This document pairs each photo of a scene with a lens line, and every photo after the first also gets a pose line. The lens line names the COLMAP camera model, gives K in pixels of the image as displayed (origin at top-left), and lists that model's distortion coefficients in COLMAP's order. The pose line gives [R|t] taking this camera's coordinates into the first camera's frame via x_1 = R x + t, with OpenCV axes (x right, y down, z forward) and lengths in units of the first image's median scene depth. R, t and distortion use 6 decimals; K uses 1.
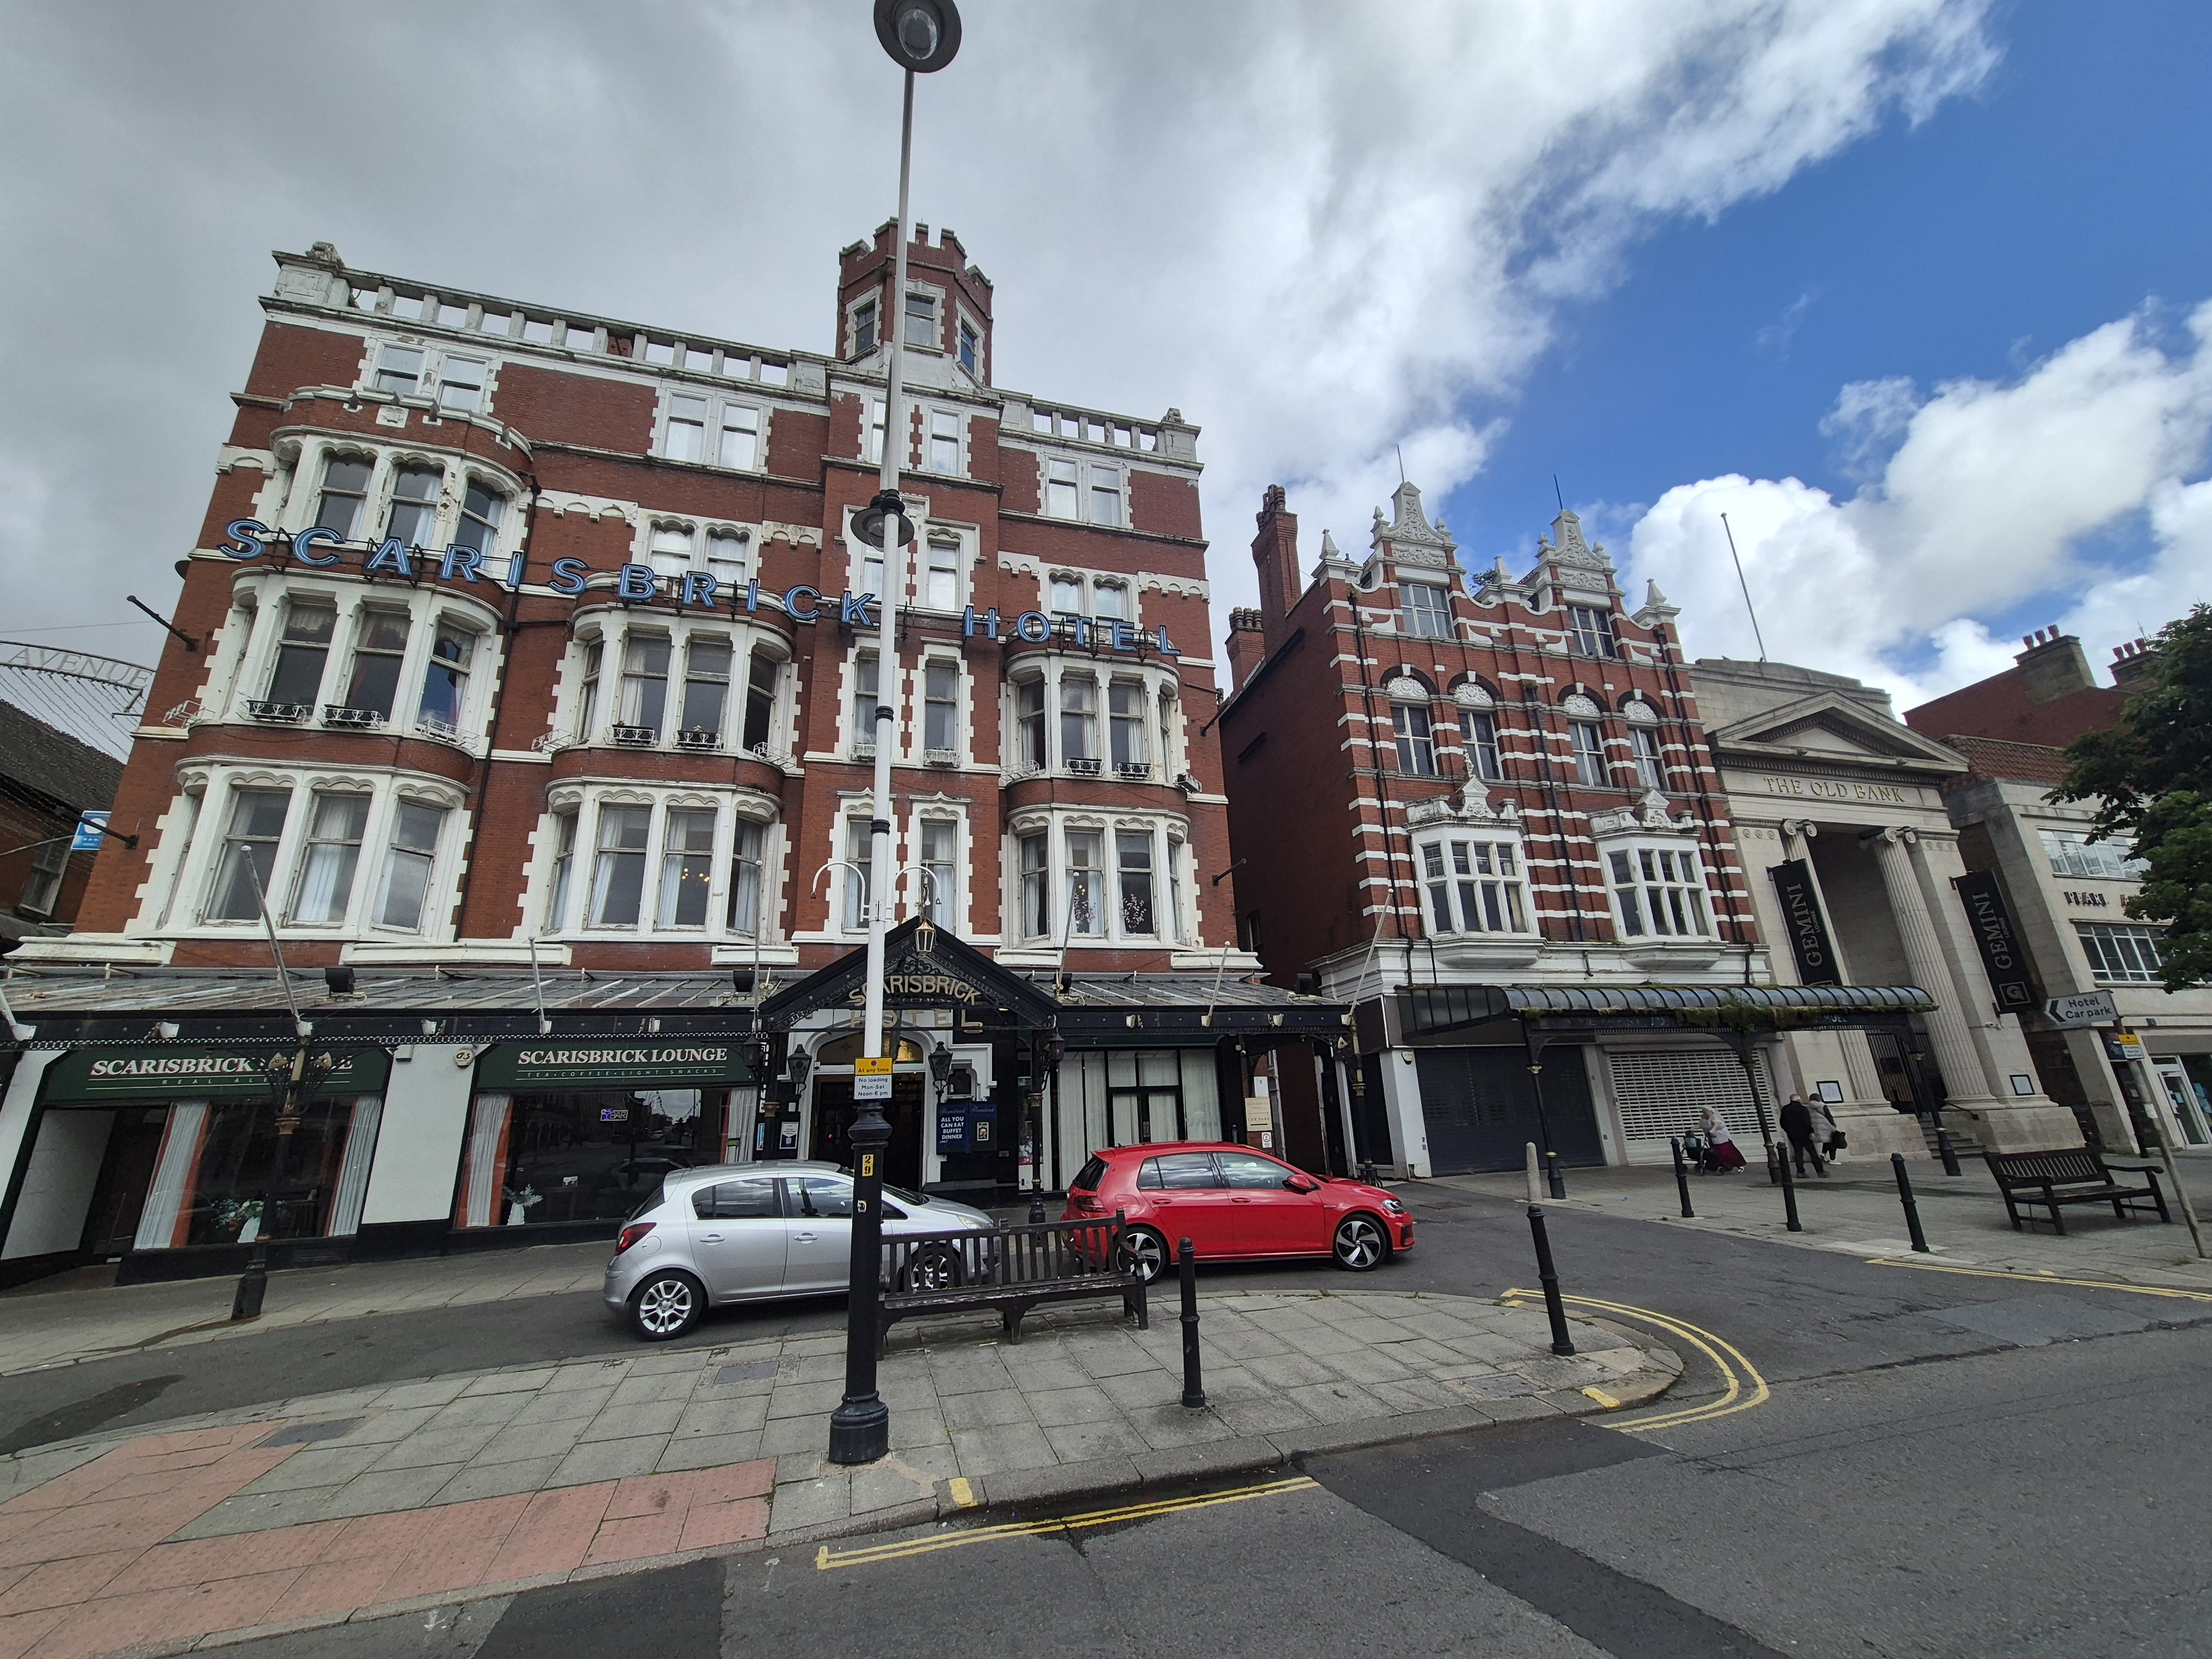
lens RADIAL K [[902.2, 0, 1123.1], [0, 902.2, 841.4], [0, 0, 1]] dist [-0.000805, 0.001793]
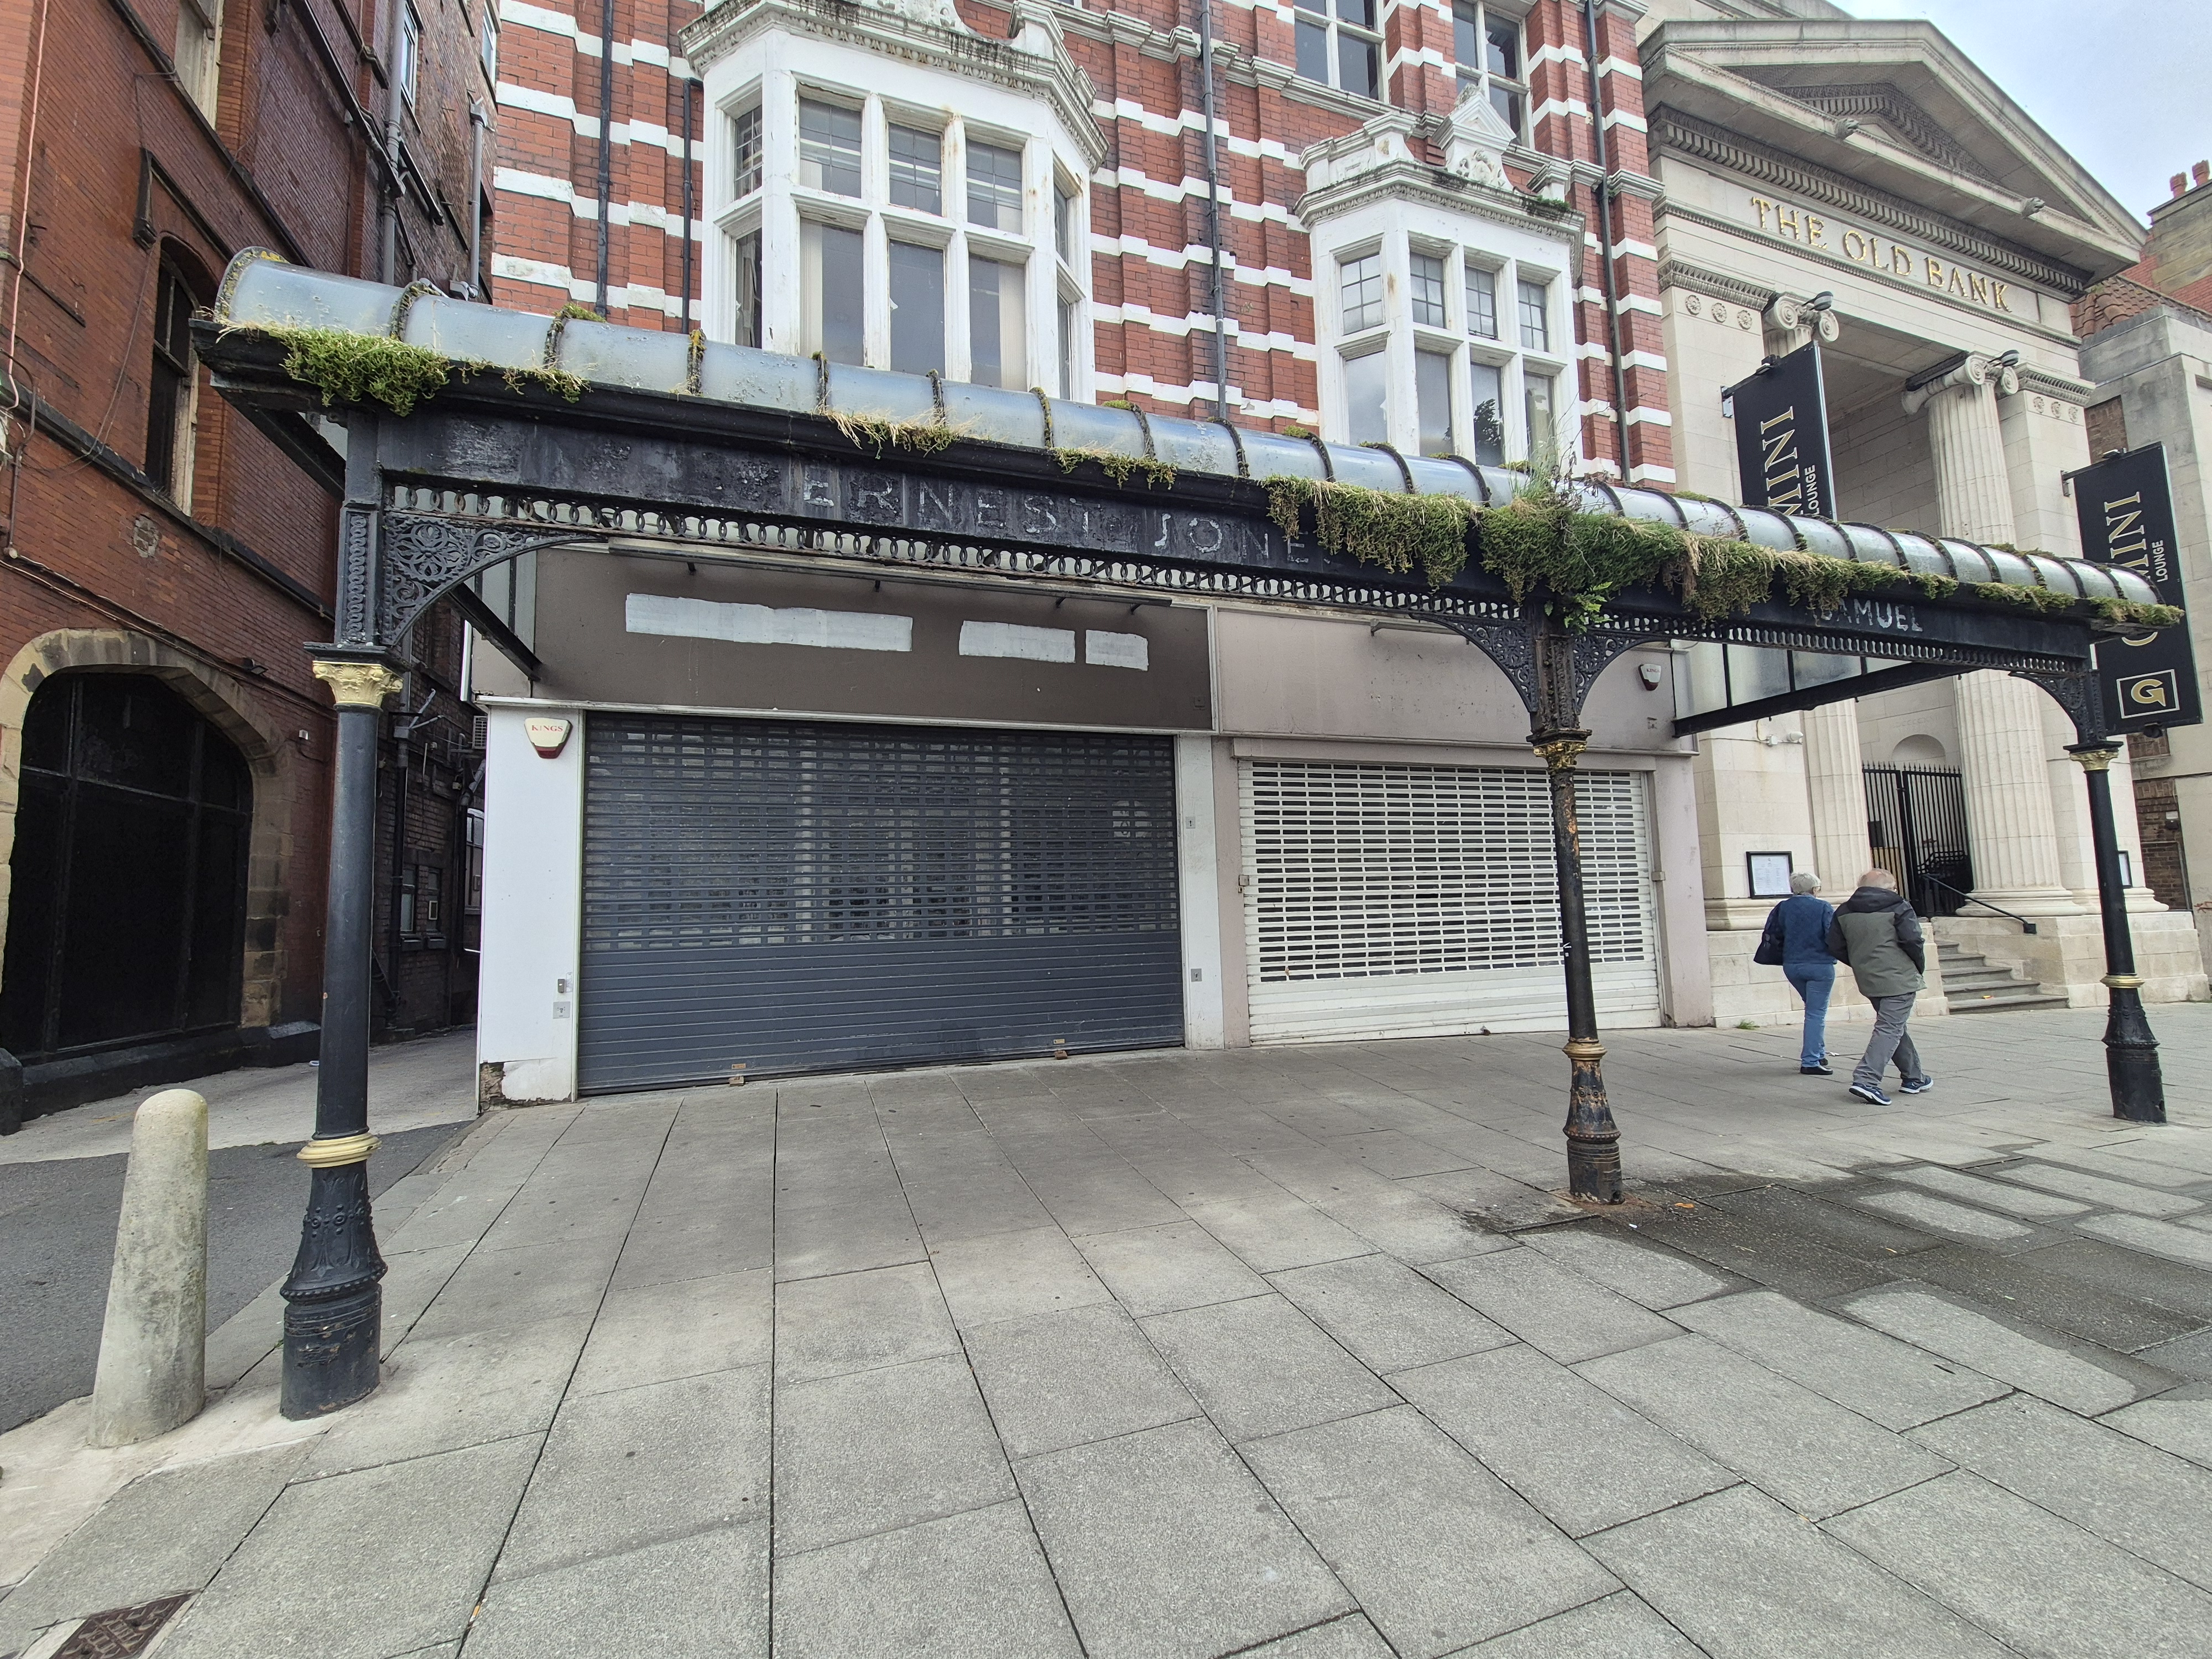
lens RADIAL K [[902.2, 0, 1115.4], [0, 902.2, 836.1], [0, 0, 1]] dist [-0.000805, 0.001793]
pose [[0.997872, 0.020605, 0.061854, 0.410911], [-0.033866, 0.974526, 0.221702, 0.163484], [-0.055710, -0.223325, 0.973151, 0.560420]]
